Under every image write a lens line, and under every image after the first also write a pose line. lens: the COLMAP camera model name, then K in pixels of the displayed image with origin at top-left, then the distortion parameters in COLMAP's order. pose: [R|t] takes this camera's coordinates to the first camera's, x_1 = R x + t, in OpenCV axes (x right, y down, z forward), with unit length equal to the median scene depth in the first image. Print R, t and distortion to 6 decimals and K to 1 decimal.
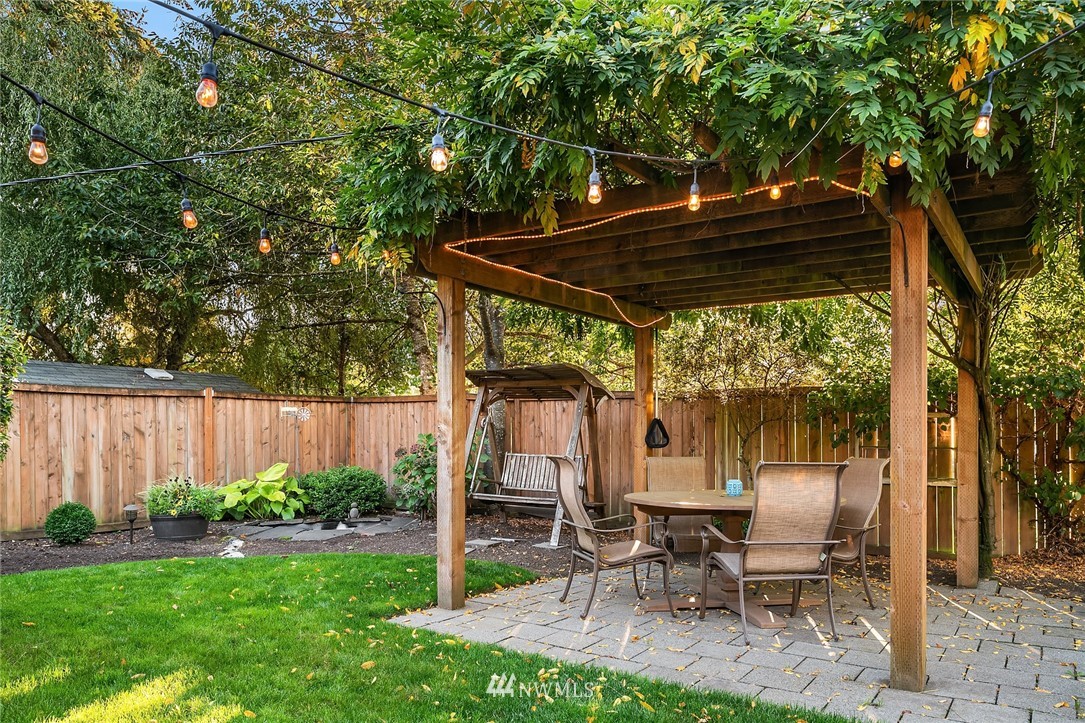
lens RADIAL K [[748.3, 0, 545.6], [0, 748.3, 434.8], [0, 0, 1]] dist [0.001046, -0.005536]
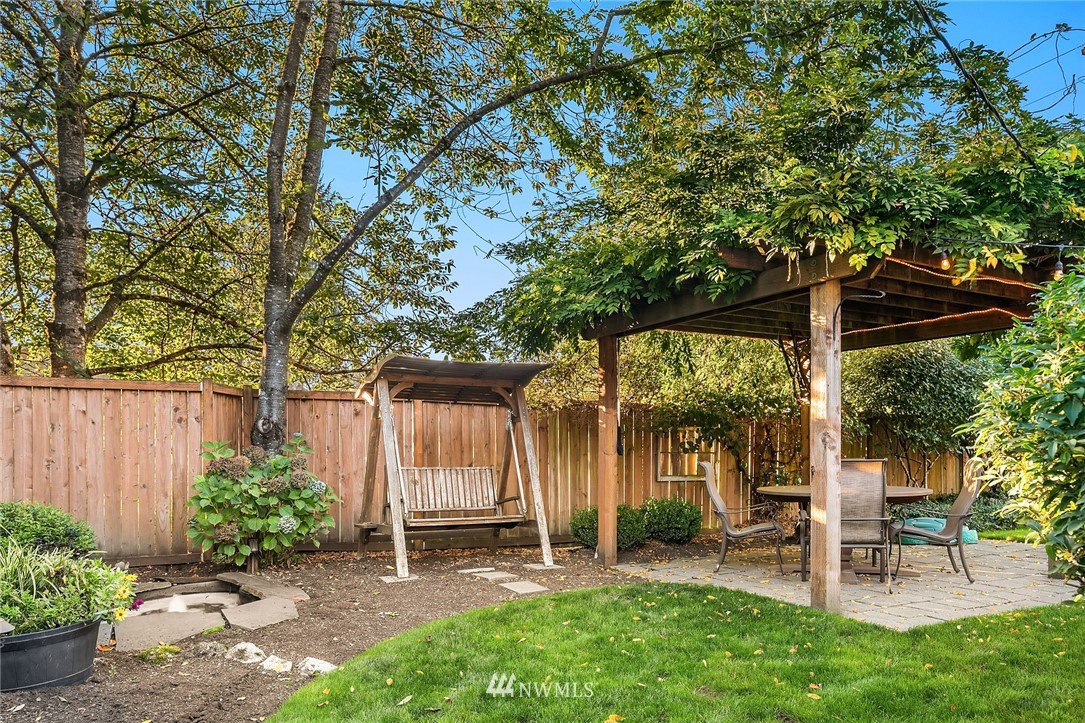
lens RADIAL K [[748.3, 0, 547.0], [0, 748.3, 447.1], [0, 0, 1]] dist [0.001046, -0.005536]
pose [[0.464019, -0.002600, 0.885822, -0.612908], [0.003034, 0.999994, 0.001346, 0.003337], [-0.885820, 0.002063, 0.464024, 0.450311]]
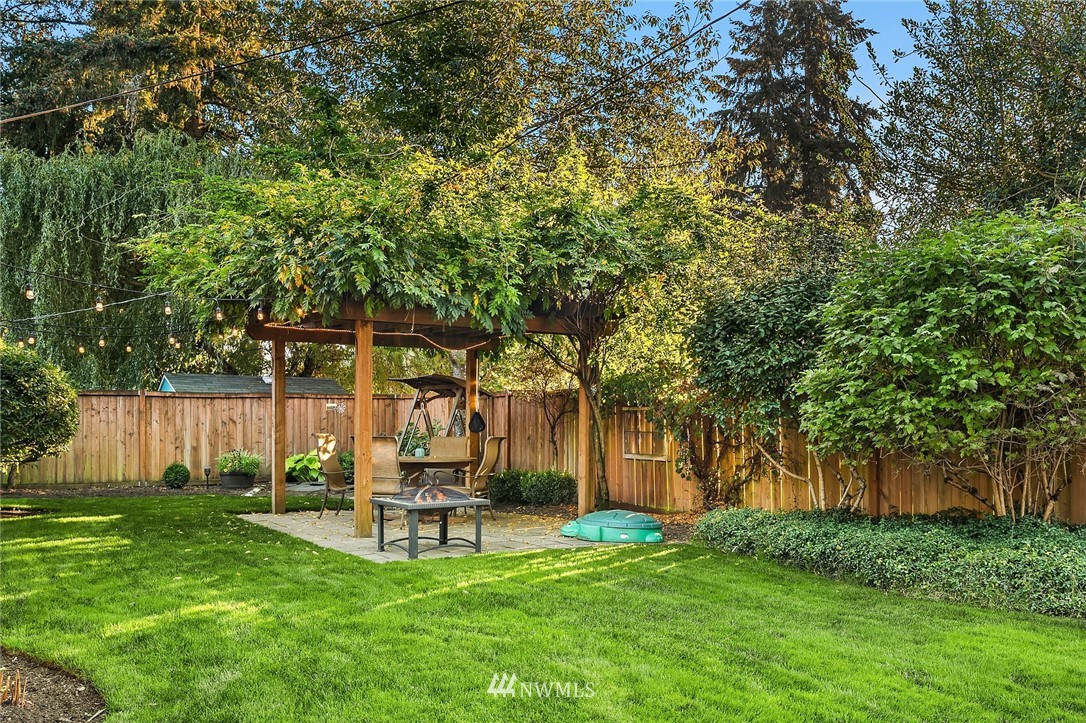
lens RADIAL K [[897.4, 0, 552.4], [0, 897.4, 406.4], [0, 0, 1]] dist [-0.008366, -0.003034]
pose [[0.929966, -0.006967, -0.367579, 0.701144], [-0.000540, 0.999793, -0.020316, 0.002684], [0.367644, 0.019092, 0.929771, -0.441691]]
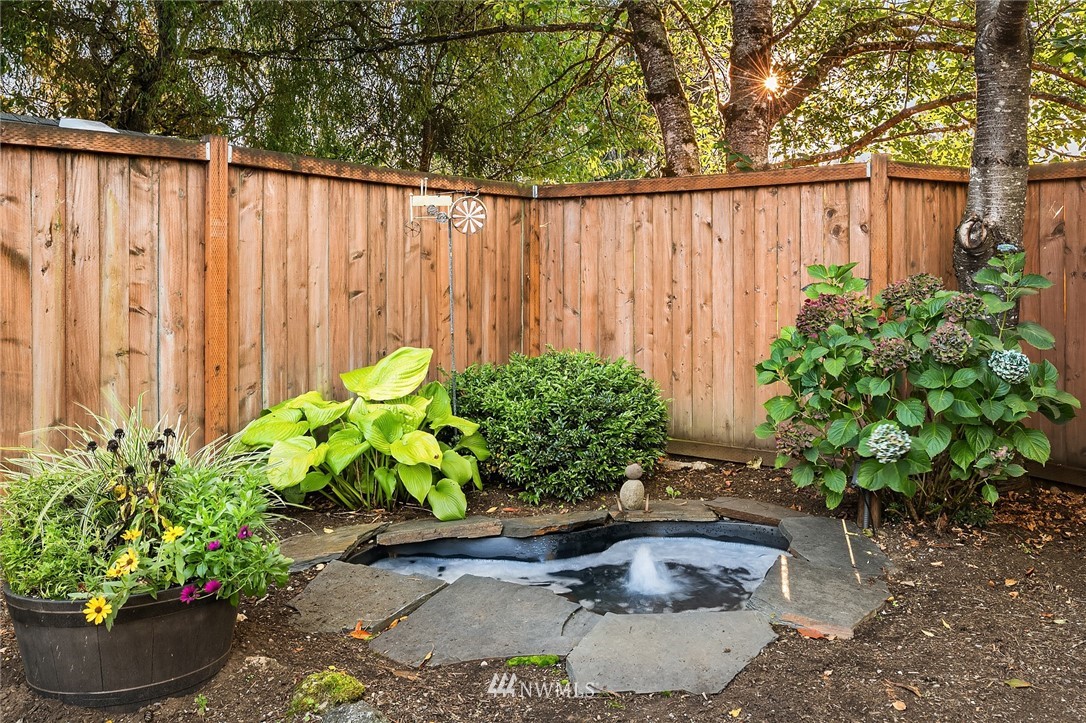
lens RADIAL K [[897.4, 0, 562.1], [0, 897.4, 264.3], [0, 0, 1]] dist [-0.008366, -0.003034]
pose [[0.999773, -0.002567, -0.021143, -0.282123], [0.002102, 0.999755, -0.022018, 0.007323], [0.021195, 0.021969, 0.999534, 0.586889]]
